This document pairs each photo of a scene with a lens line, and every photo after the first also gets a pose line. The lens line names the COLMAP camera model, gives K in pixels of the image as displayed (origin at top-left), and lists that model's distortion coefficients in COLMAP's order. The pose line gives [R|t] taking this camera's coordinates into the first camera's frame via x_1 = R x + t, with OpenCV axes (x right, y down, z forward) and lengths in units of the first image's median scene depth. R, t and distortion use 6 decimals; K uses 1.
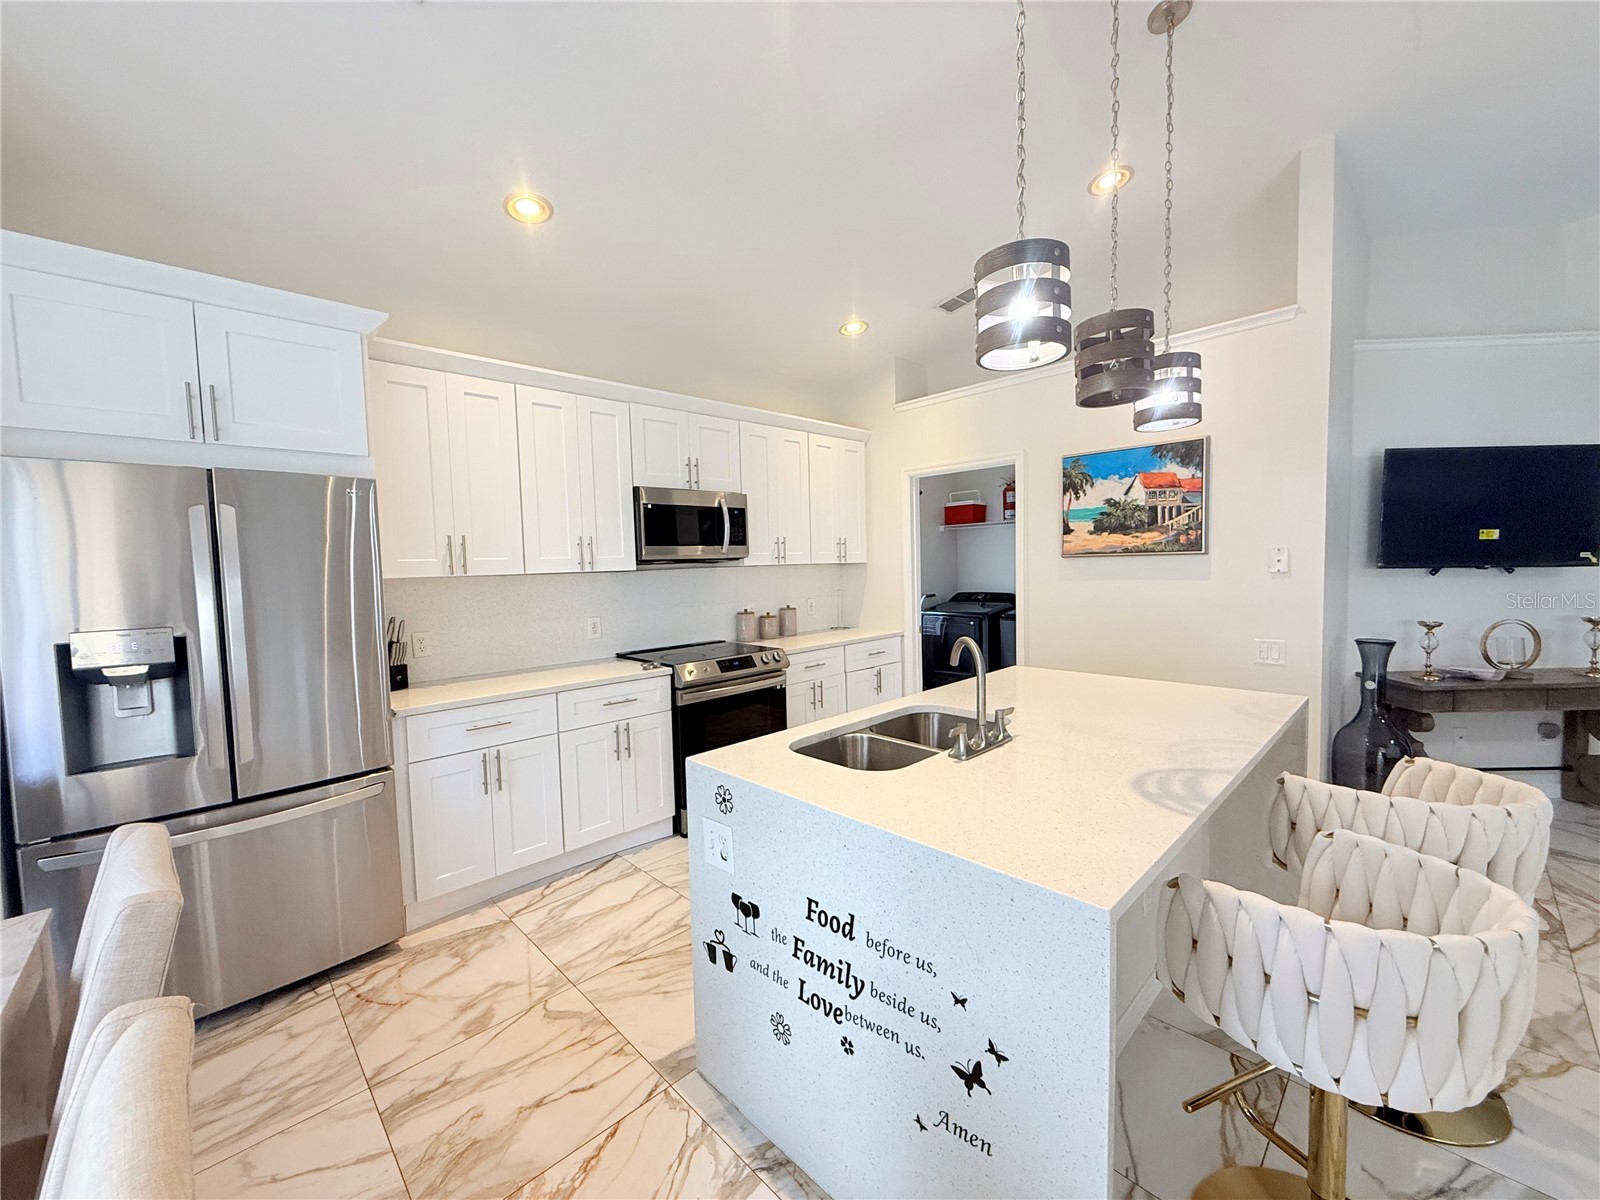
lens RADIAL K [[635.6, 0, 796.3], [0, 635.6, 602.8], [0, 0, 1]] dist [-0.000652, -0.000371]
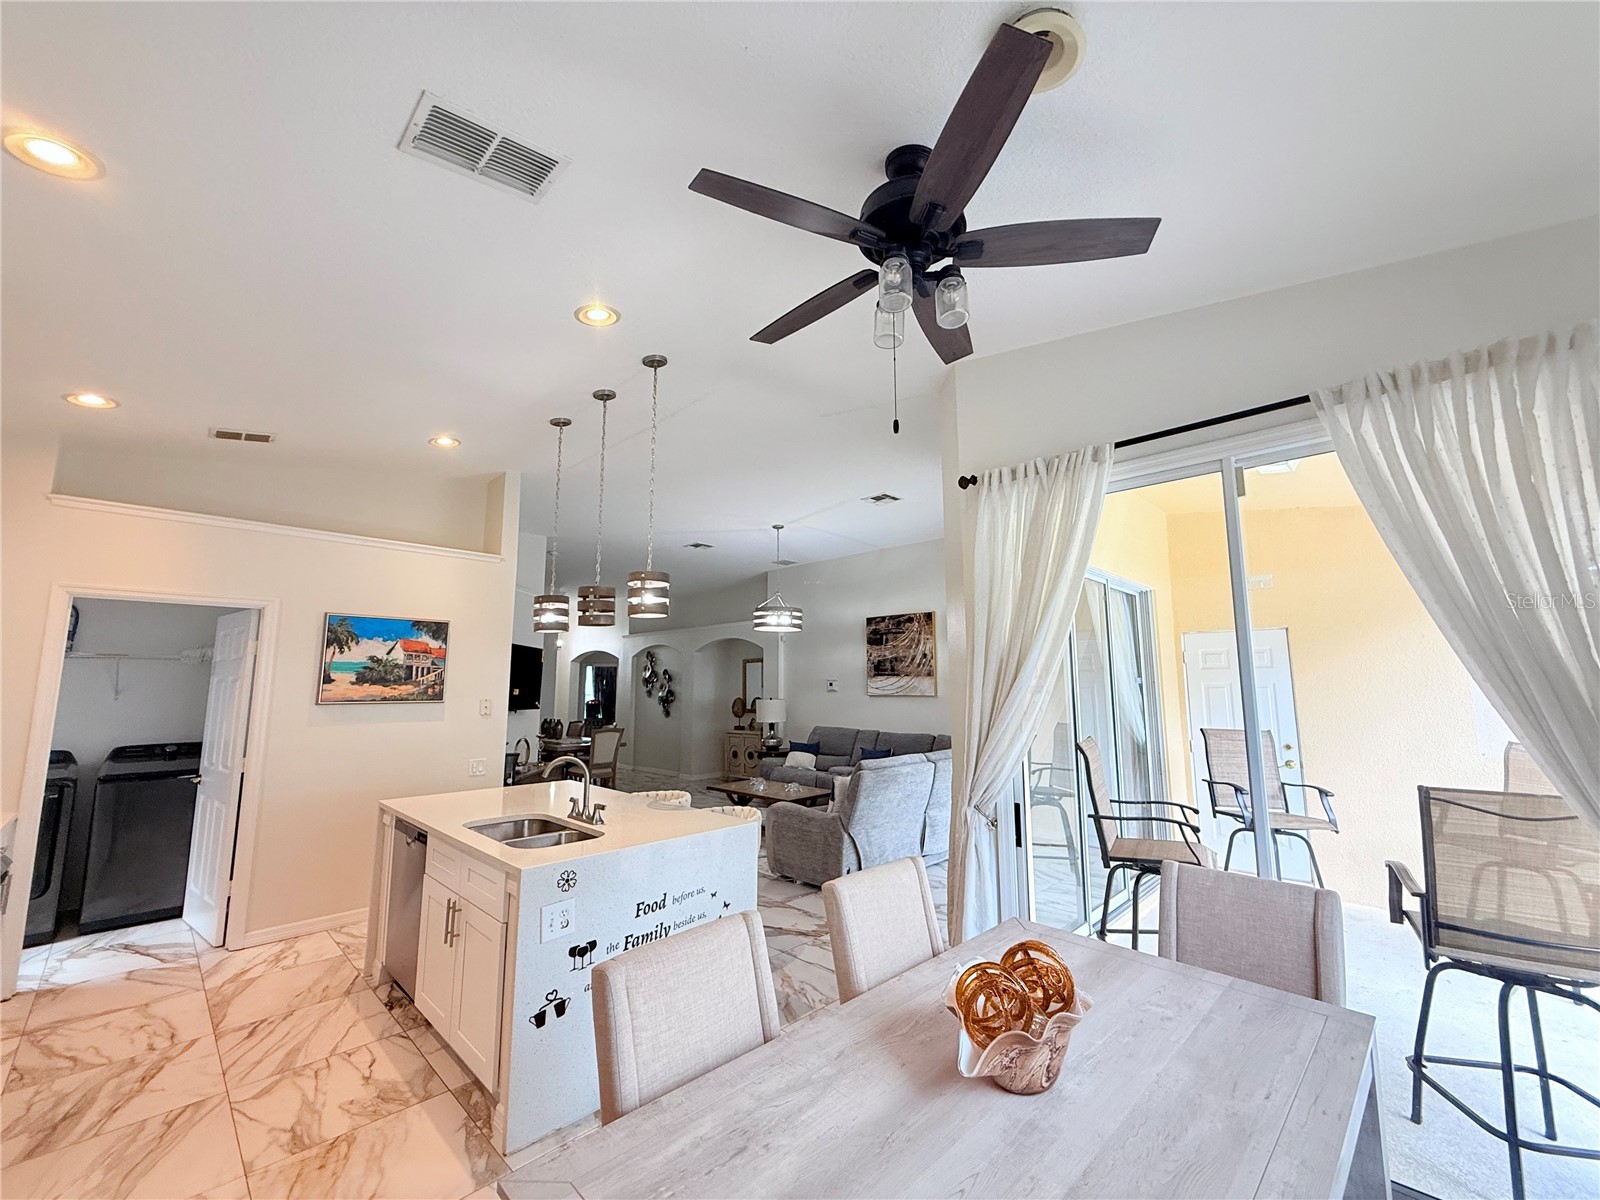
lens RADIAL K [[635.6, 0, 796.3], [0, 635.6, 602.8], [0, 0, 1]] dist [-0.000652, -0.000371]
pose [[-0.026738, 0.156619, 0.987297, -0.791510], [0.065212, 0.985820, -0.154619, -0.024666], [-0.997513, 0.060249, -0.036573, 0.243687]]
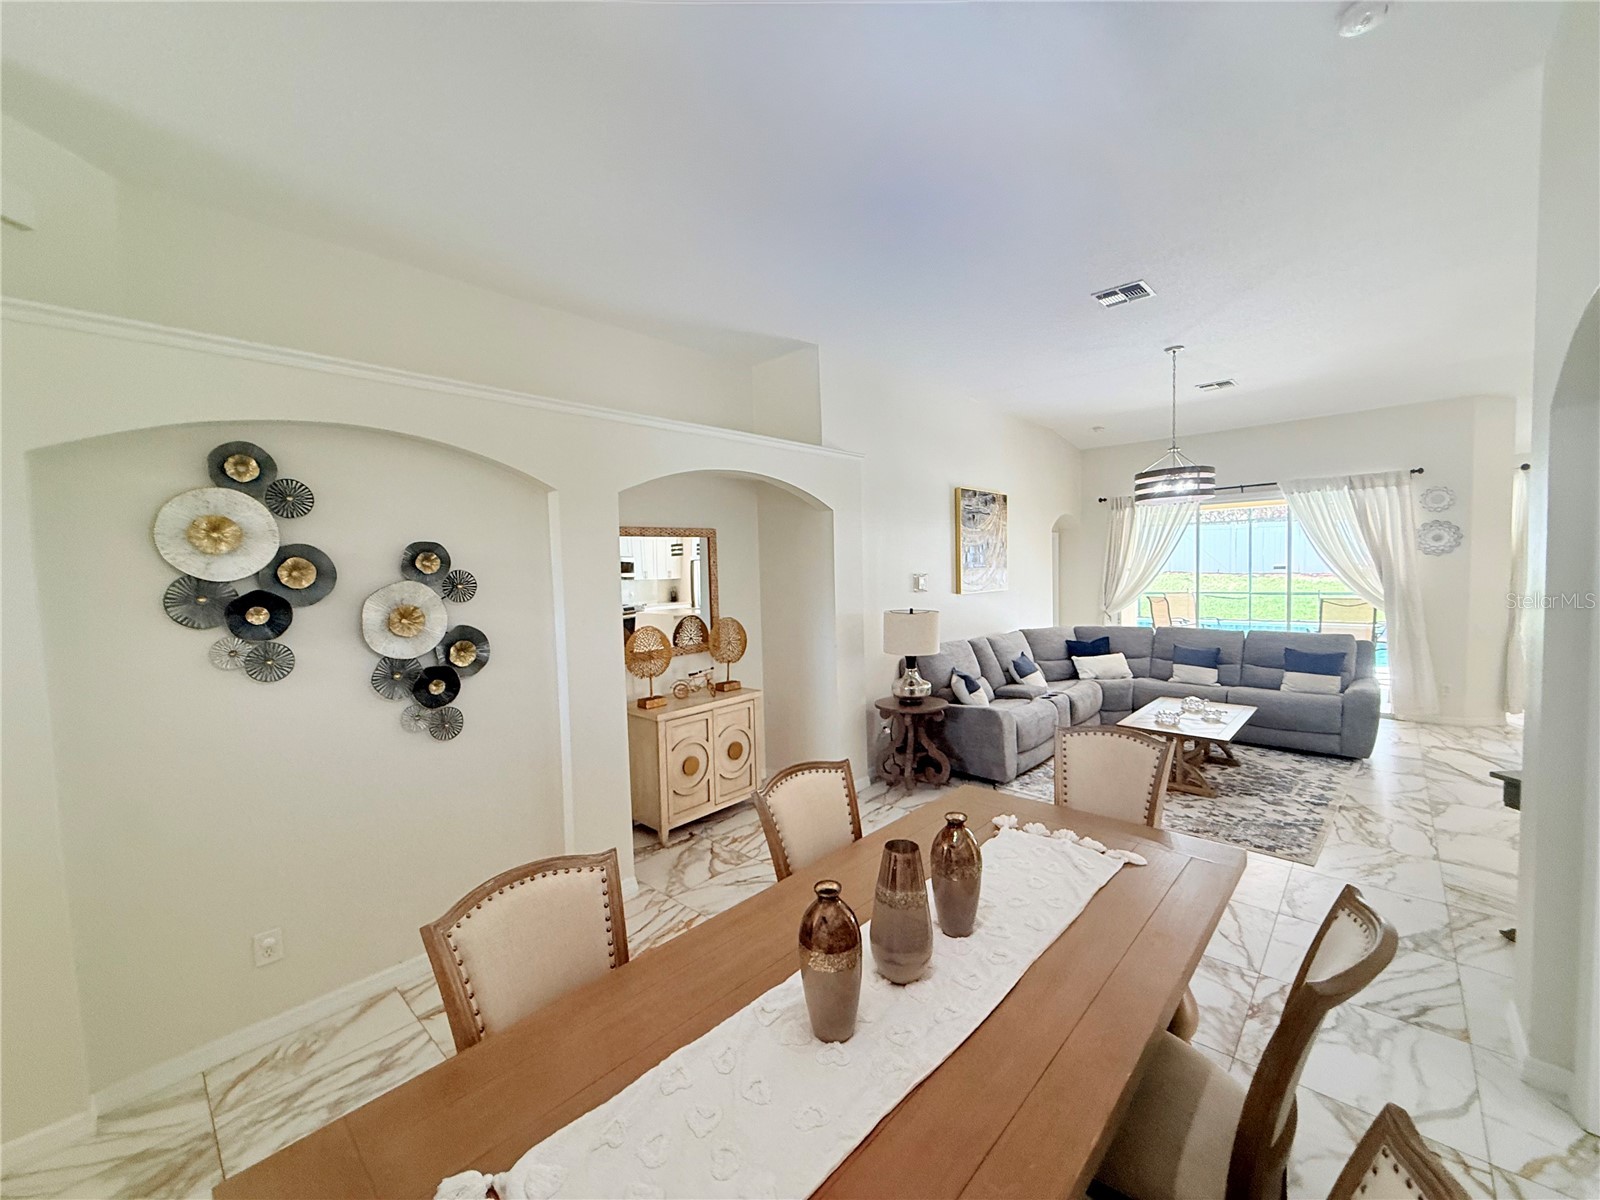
lens RADIAL K [[638.8, 0, 797.3], [0, 638.8, 602.4], [0, 0, 1]] dist [-0.000679, -0.000155]
pose [[-0.997051, 0.054361, -0.054176, 2.246326], [0.047757, 0.992040, 0.116515, -0.243688], [0.060078, 0.113584, -0.991710, 1.681504]]
